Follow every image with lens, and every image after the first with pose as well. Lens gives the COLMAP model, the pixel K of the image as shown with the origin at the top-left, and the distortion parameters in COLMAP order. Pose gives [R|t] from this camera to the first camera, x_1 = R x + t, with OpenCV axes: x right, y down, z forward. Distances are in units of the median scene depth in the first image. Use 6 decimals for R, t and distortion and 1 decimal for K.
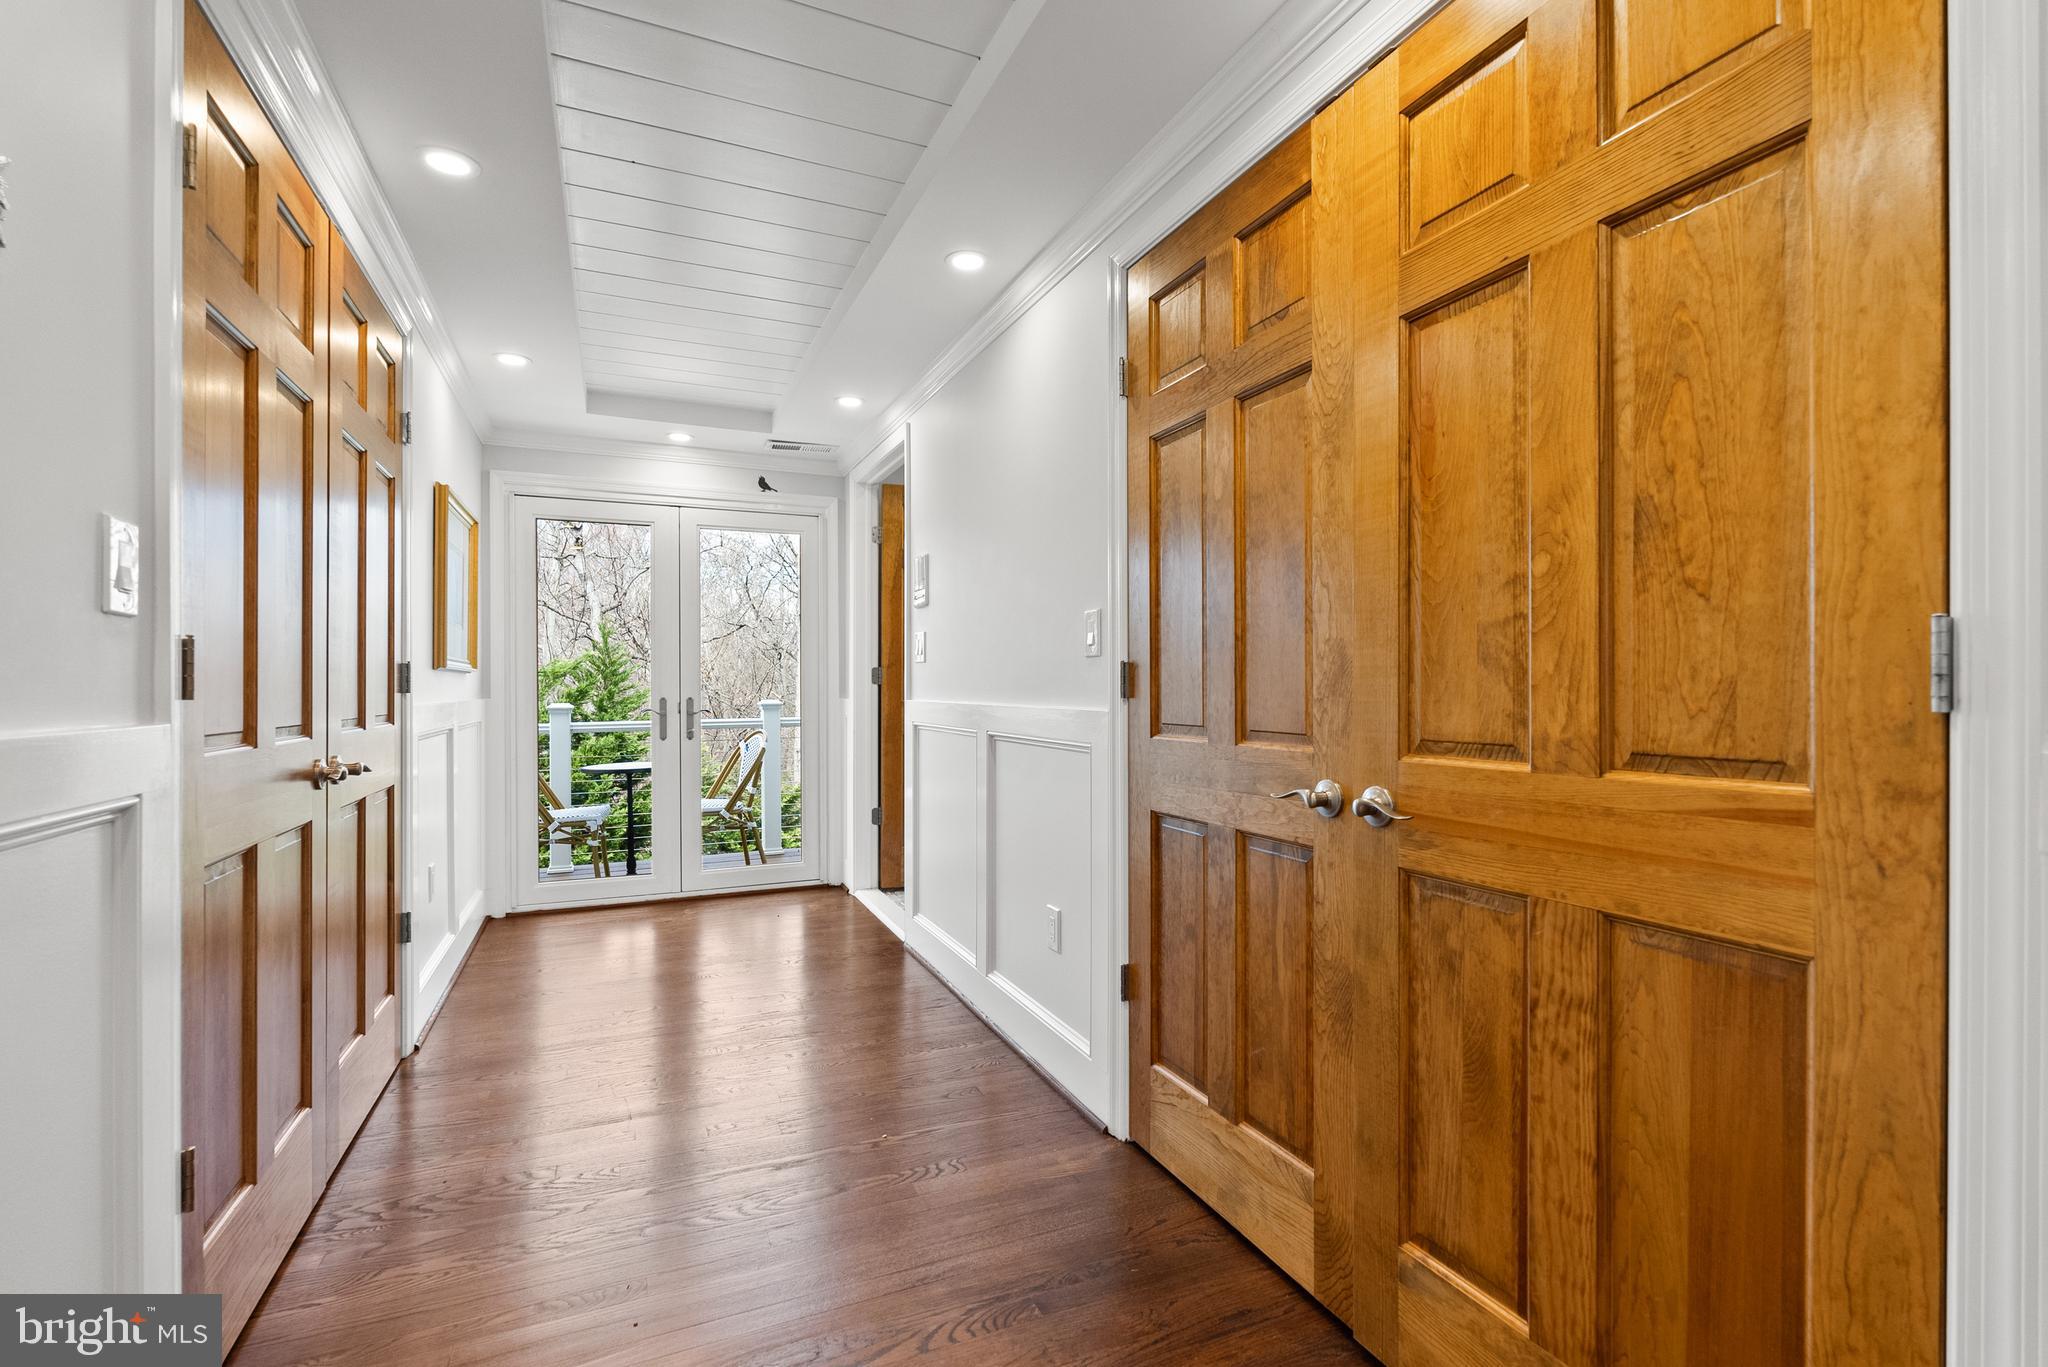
lens RADIAL K [[922.6, 0, 1024.0], [0, 922.6, 683.5], [0, 0, 1]] dist [-0.001608, 0.000114]
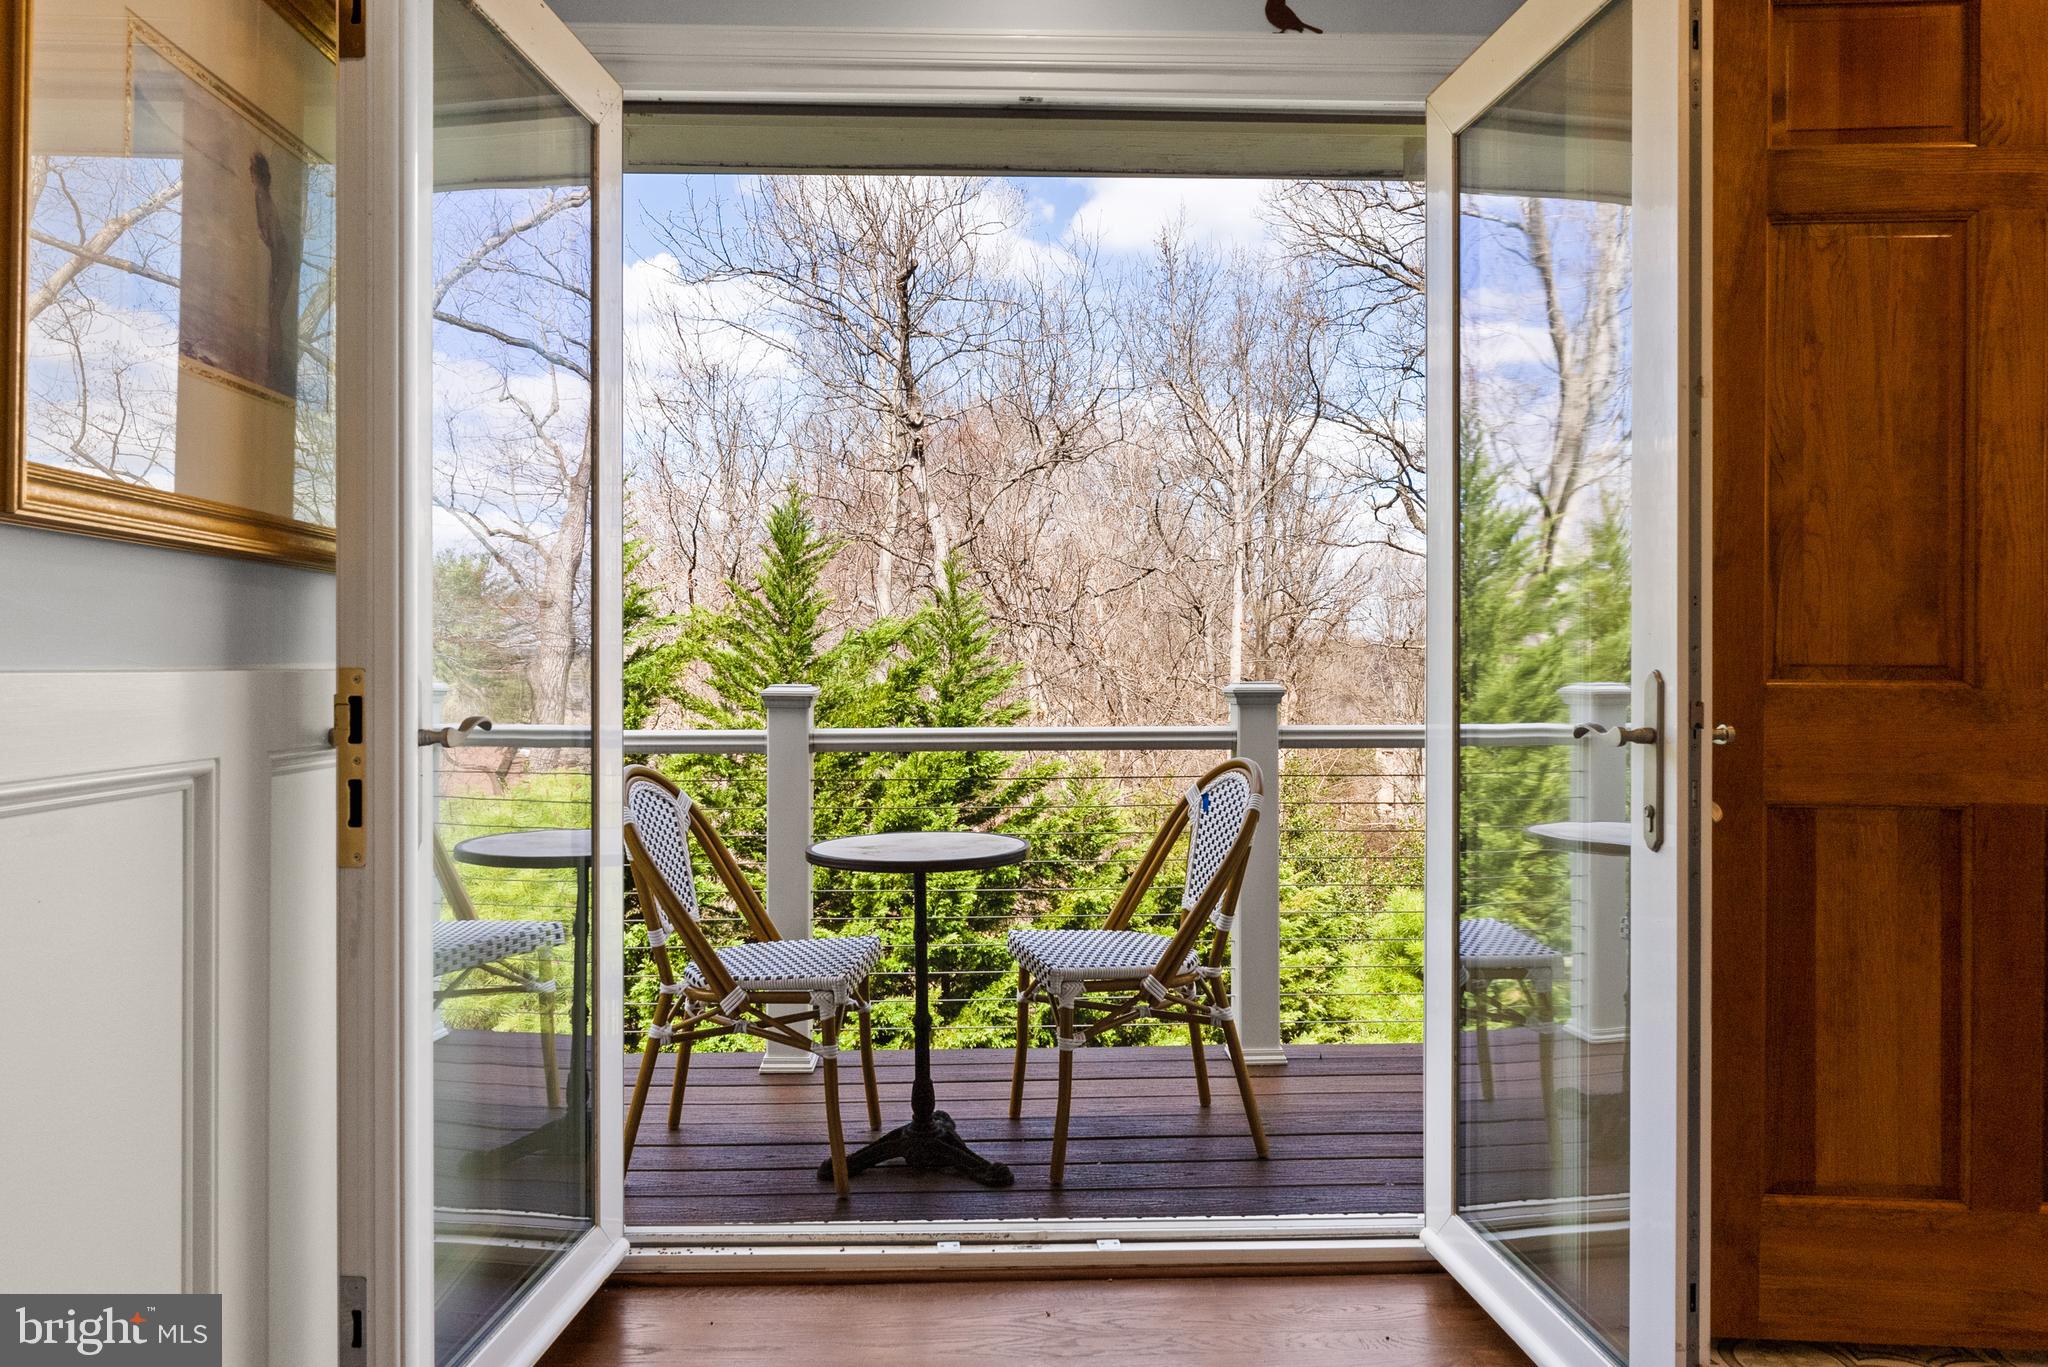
lens RADIAL K [[1378.4, 0, 1024.0], [0, 1378.4, 683.5], [0, 0, 1]] dist [0.000239, -0.000002]
pose [[0.926535, 0.003116, -0.376196, -0.043406], [0.003324, 0.999859, 0.016469, 0.003259], [0.376194, -0.016509, 0.926394, 0.123770]]
